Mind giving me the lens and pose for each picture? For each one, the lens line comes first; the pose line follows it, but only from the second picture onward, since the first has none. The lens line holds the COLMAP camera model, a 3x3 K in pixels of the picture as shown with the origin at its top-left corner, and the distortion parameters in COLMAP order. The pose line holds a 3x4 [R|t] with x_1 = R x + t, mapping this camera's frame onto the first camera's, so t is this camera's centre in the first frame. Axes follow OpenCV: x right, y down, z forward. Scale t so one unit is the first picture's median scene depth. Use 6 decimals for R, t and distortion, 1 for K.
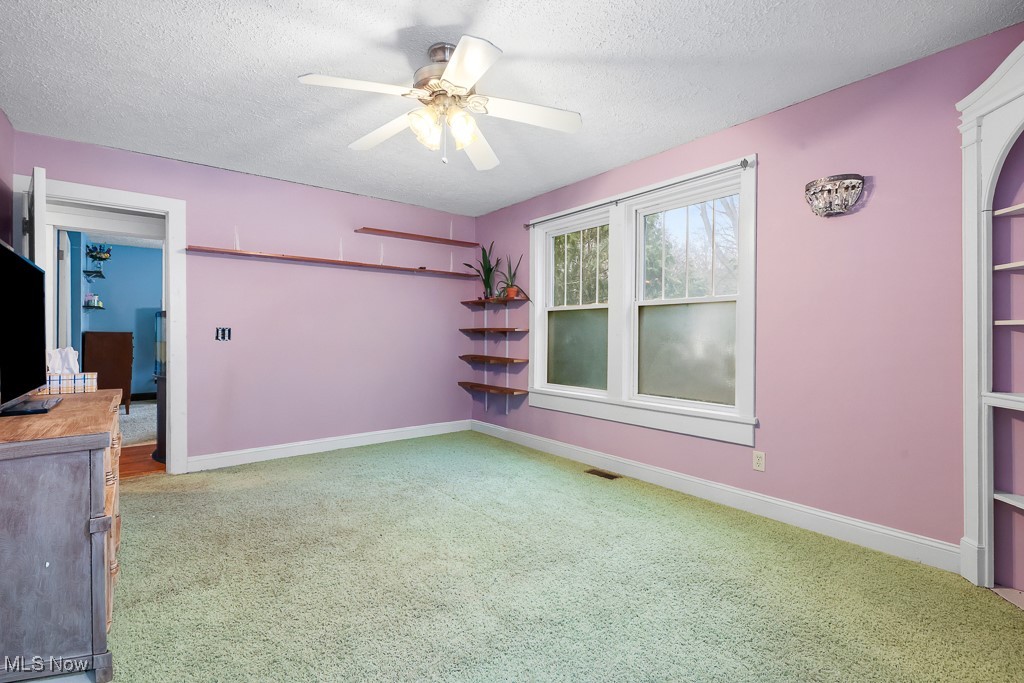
lens RADIAL K [[452.7, 0, 511.4], [0, 452.7, 325.2], [0, 0, 1]] dist [0.000626, -0.000346]
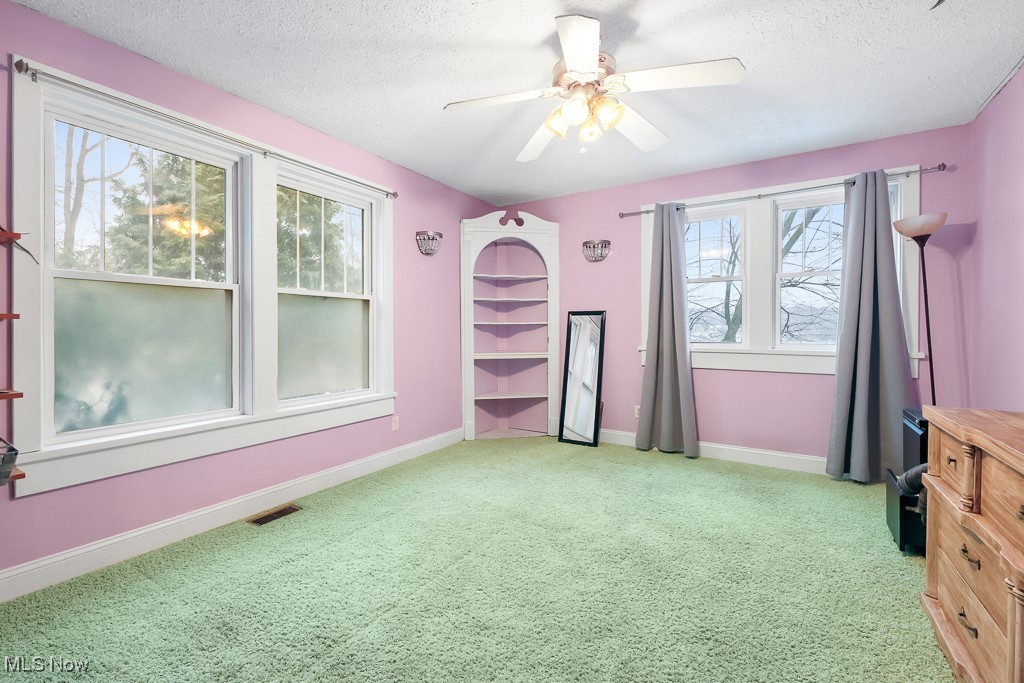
lens RADIAL K [[416.2, 0, 508.5], [0, 416.2, 328.8], [0, 0, 1]] dist [0.000416, 0.000052]
pose [[-0.312452, -0.000905, 0.949933, -0.600297], [-0.018723, 0.999811, -0.005206, 0.018448], [-0.949749, -0.019413, -0.312410, 0.897358]]
